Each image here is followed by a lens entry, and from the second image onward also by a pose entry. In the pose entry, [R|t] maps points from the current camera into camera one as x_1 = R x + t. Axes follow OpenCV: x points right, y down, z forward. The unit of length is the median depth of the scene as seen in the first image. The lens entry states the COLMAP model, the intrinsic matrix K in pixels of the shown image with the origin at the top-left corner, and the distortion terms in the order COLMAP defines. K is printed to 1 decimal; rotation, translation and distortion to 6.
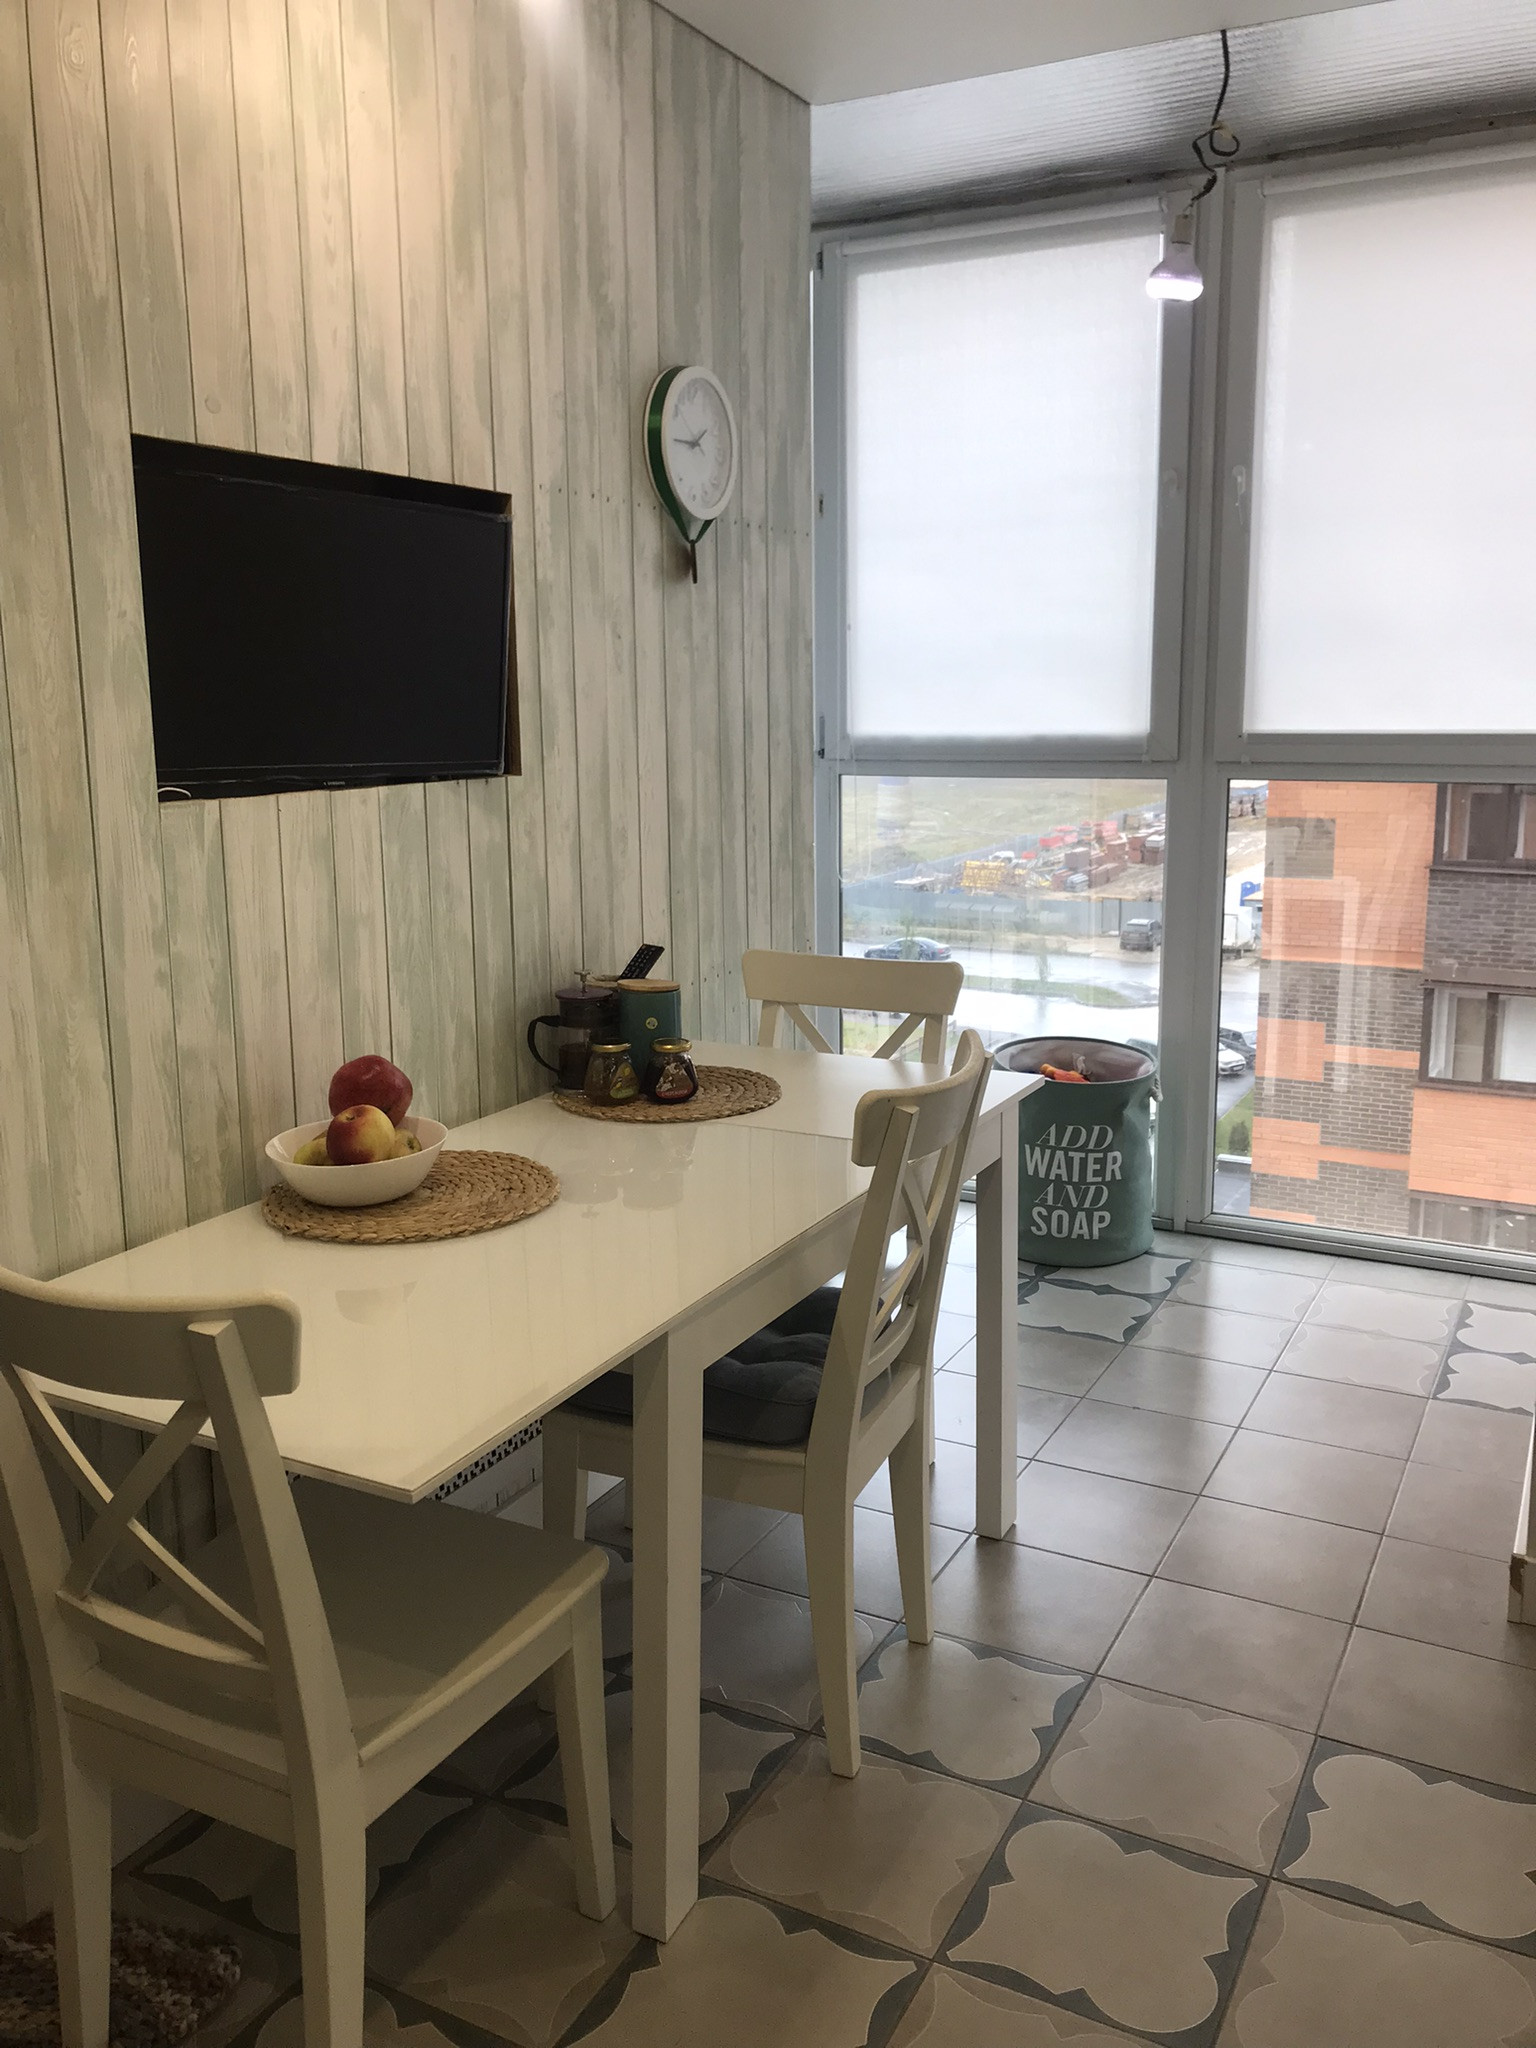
lens RADIAL K [[1692.4, 0, 770.5], [0, 1692.4, 964.7], [0, 0, 1]] dist [0.036456, -0.023258]
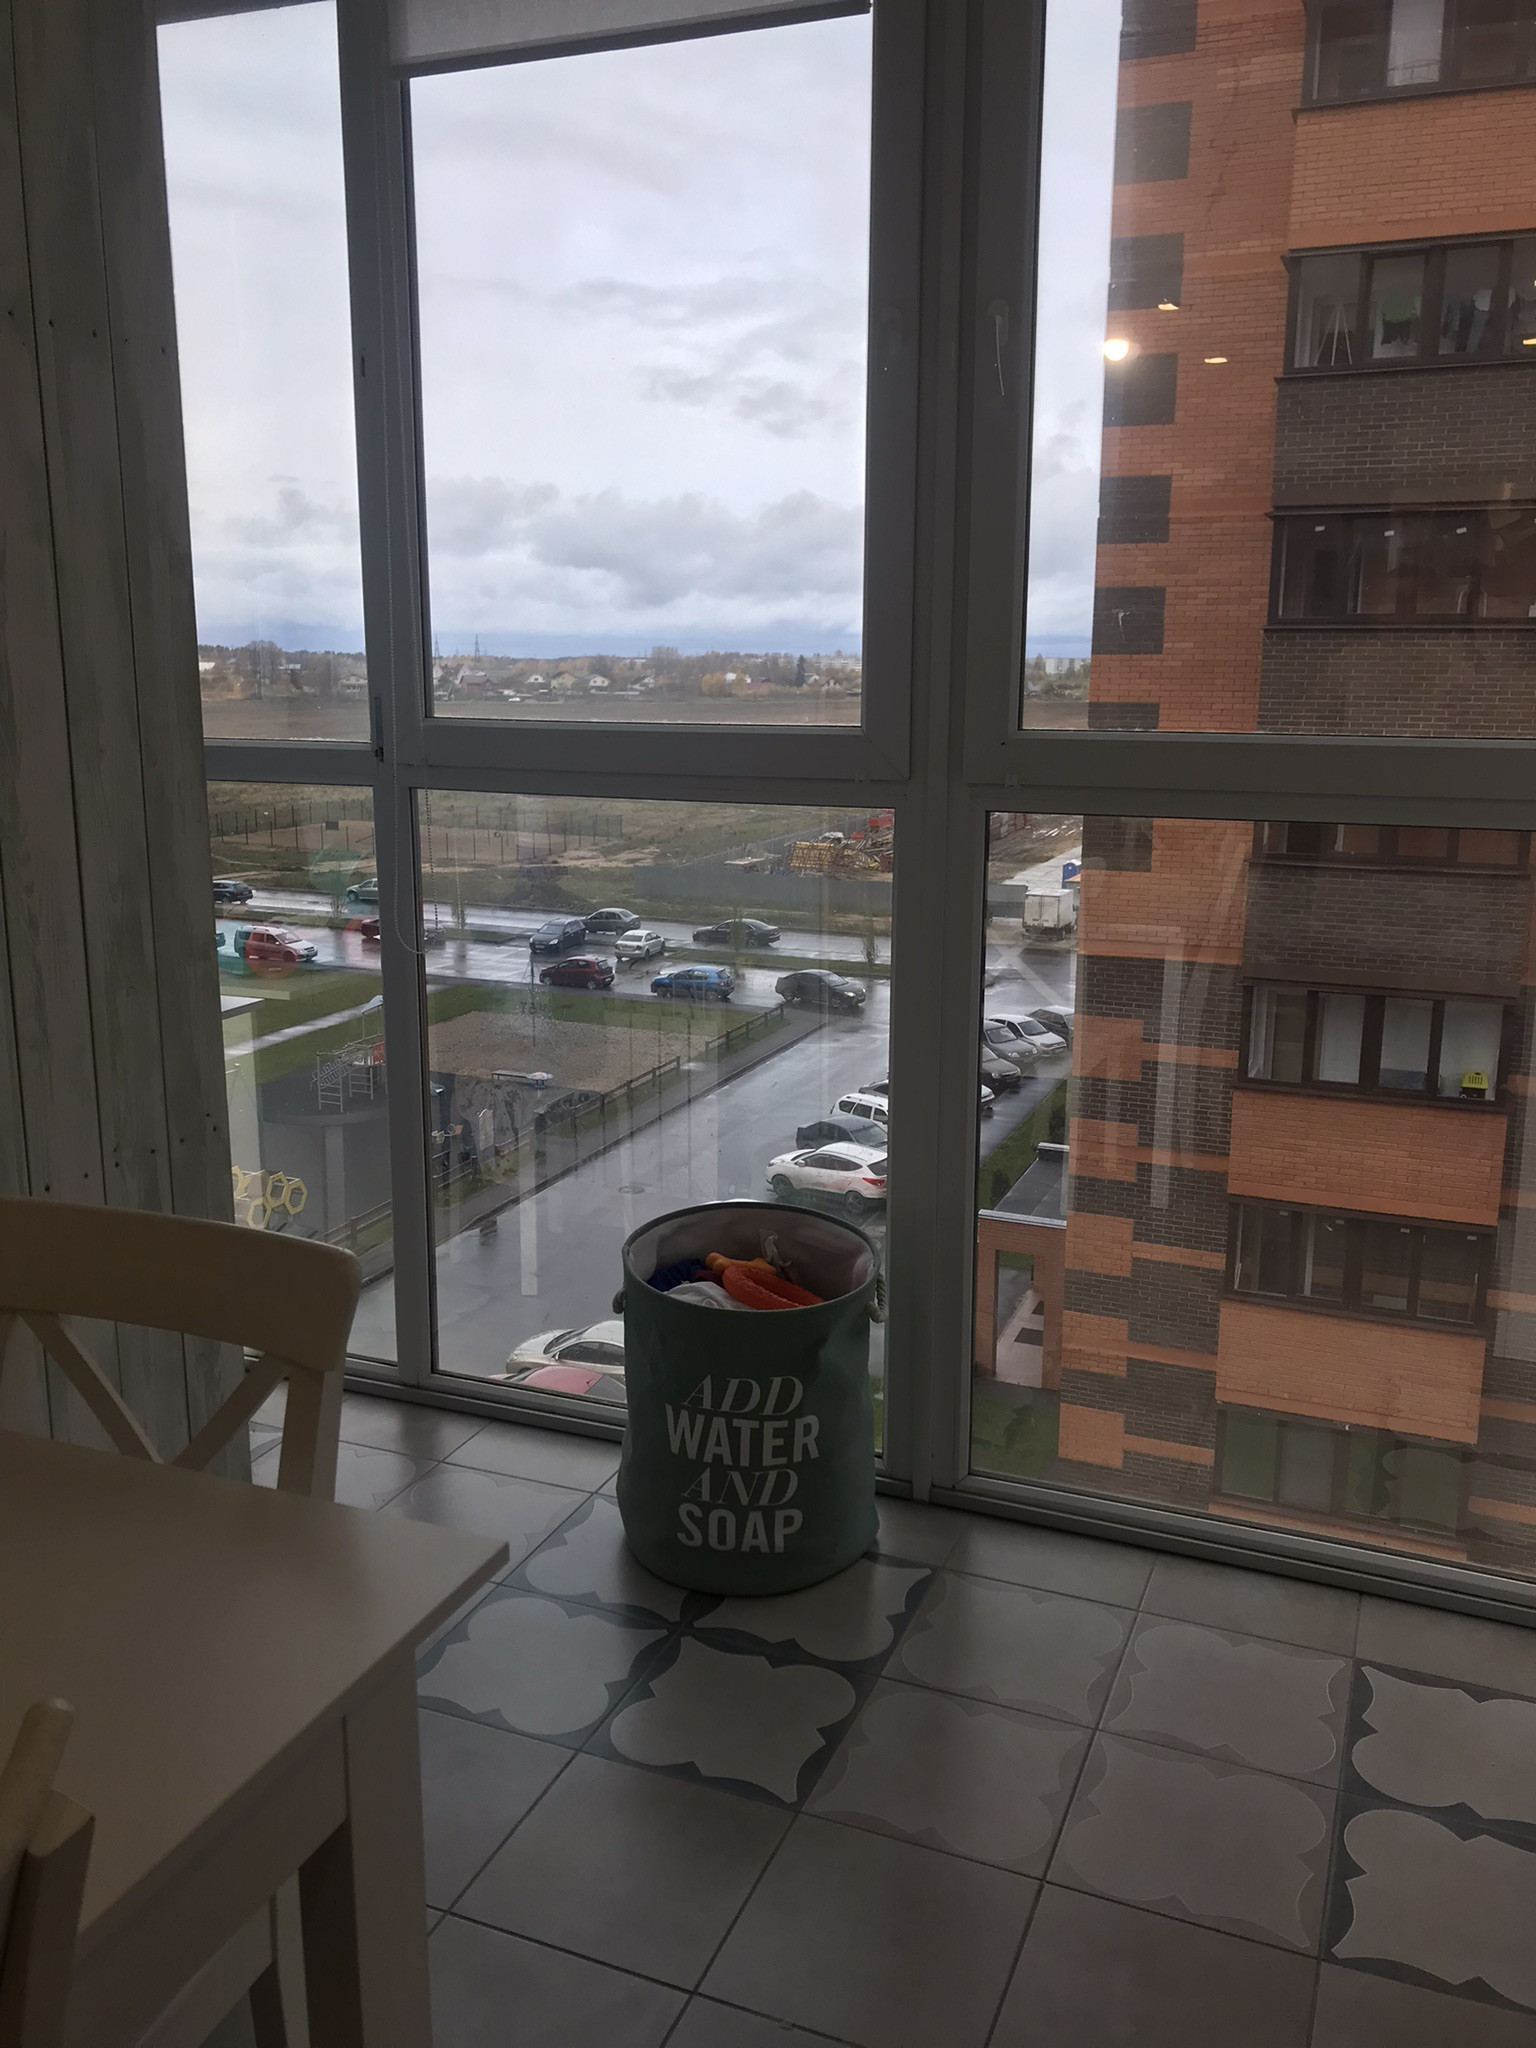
lens RADIAL K [[1692.4, 0, 745.8], [0, 1692.4, 963.1], [0, 0, 1]] dist [0.036456, -0.023258]
pose [[0.996402, -0.002369, 0.084718, 0.153288], [0.001433, 0.999937, 0.011104, -0.074049], [-0.084739, -0.010943, 0.996343, 0.460623]]
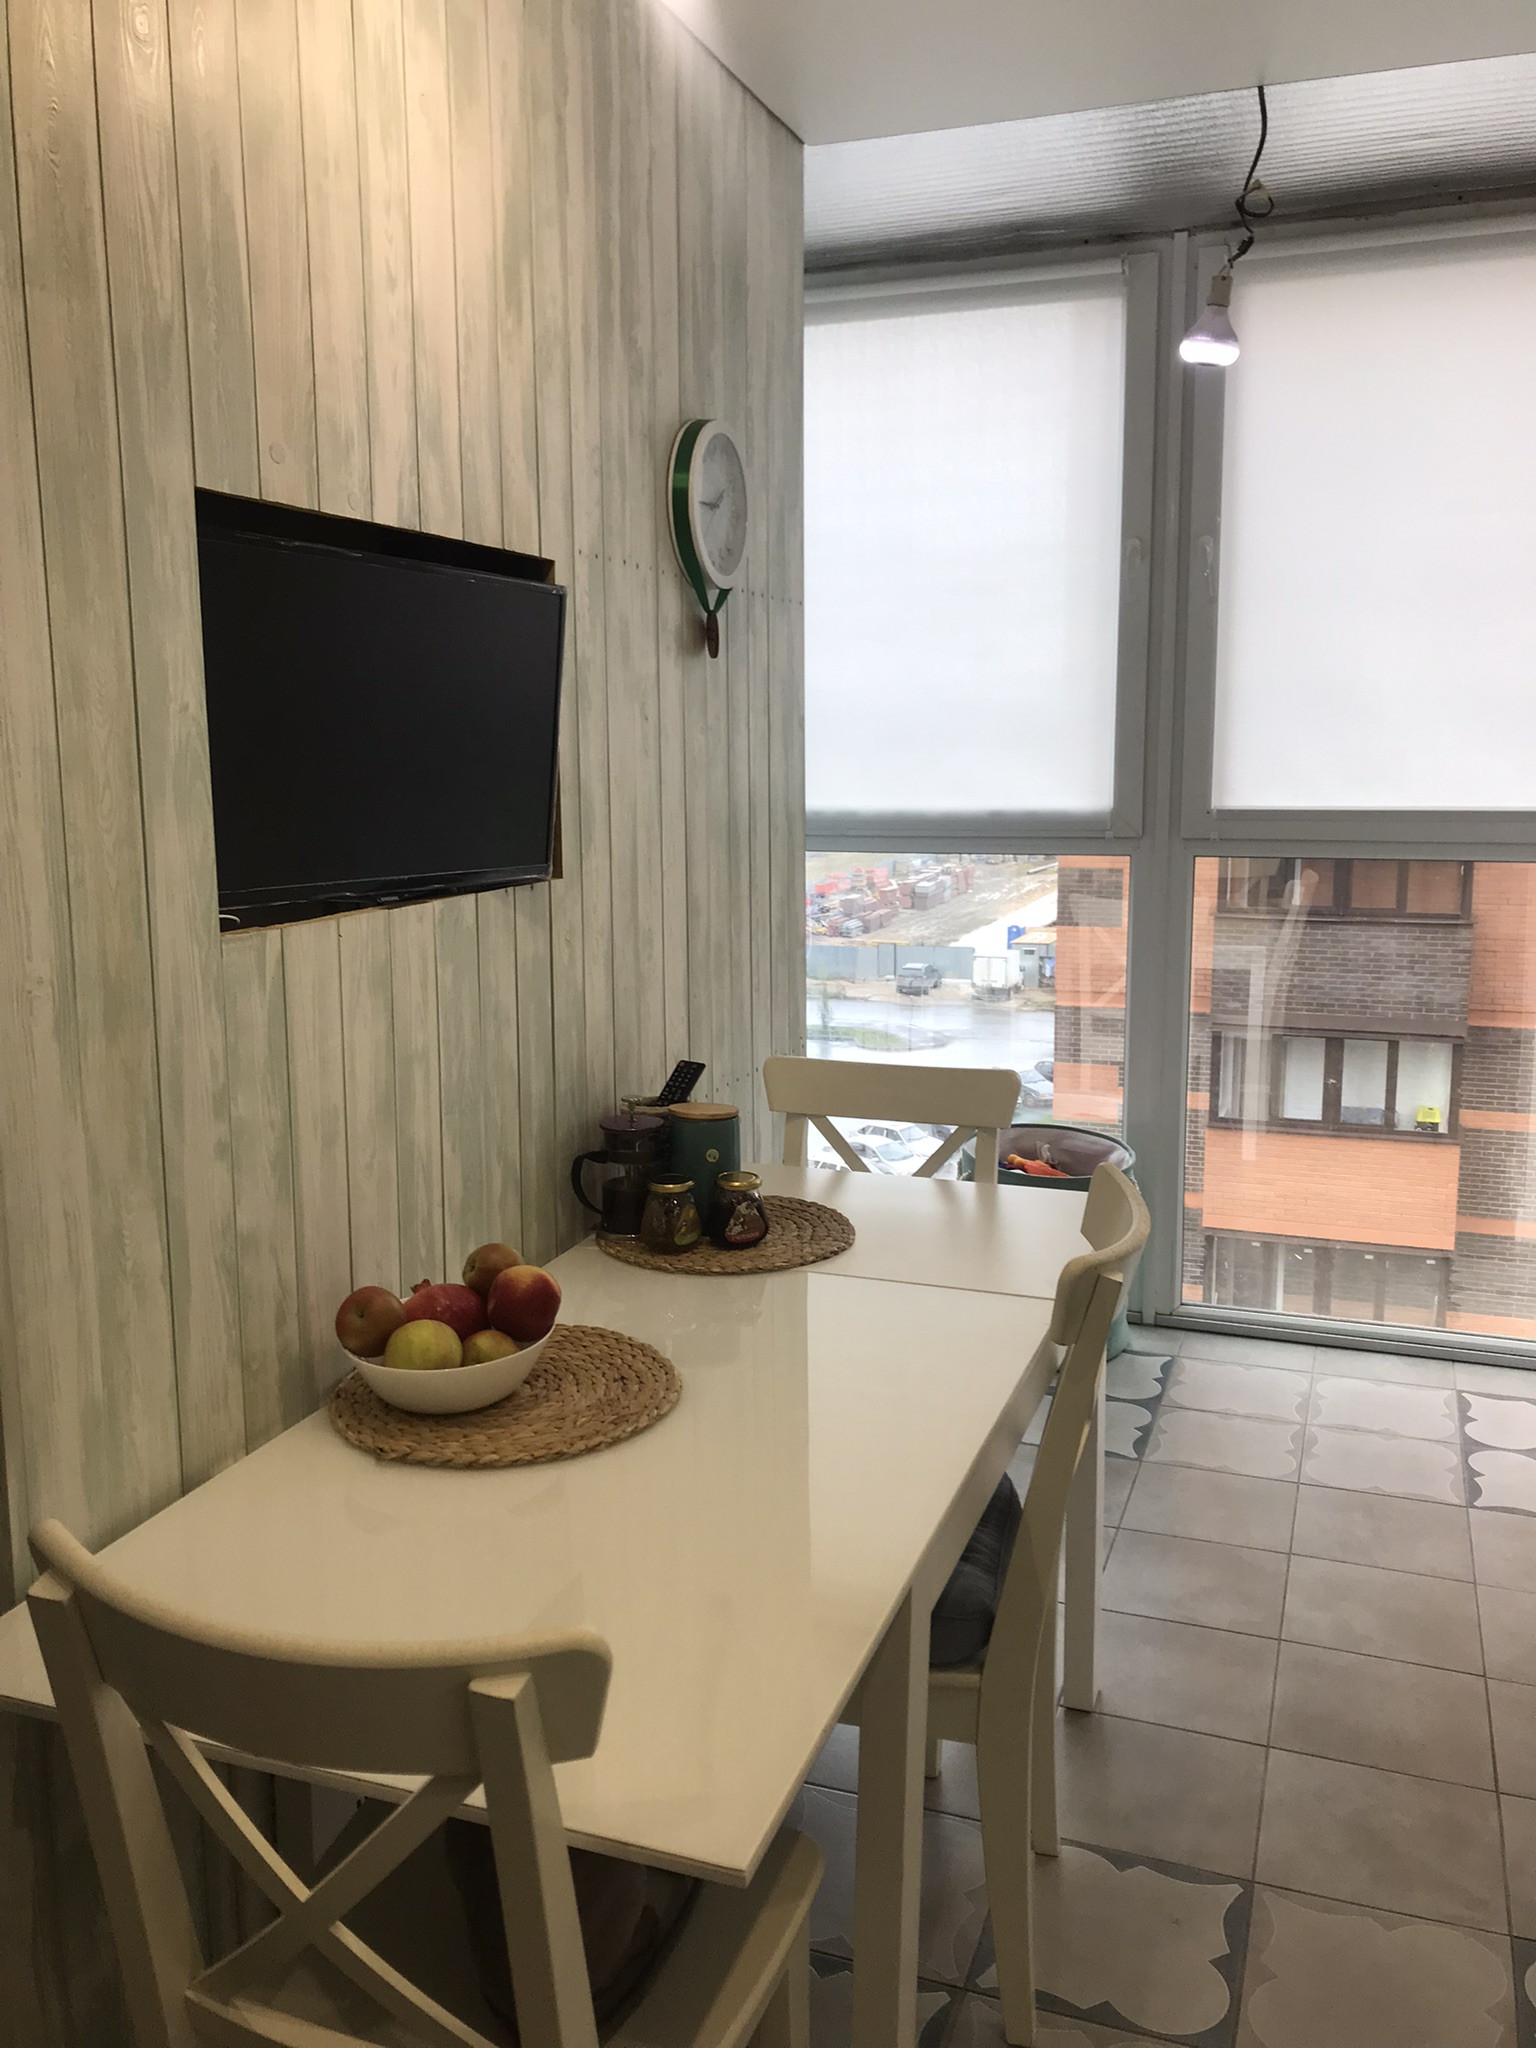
lens RADIAL K [[1692.4, 0, 777.2], [0, 1692.4, 967.2], [0, 0, 1]] dist [0.036456, -0.023258]
pose [[0.990762, -0.015960, 0.134669, -0.120570], [0.019521, 0.999493, -0.025166, -0.032071], [-0.134199, 0.027562, 0.990571, 0.092419]]
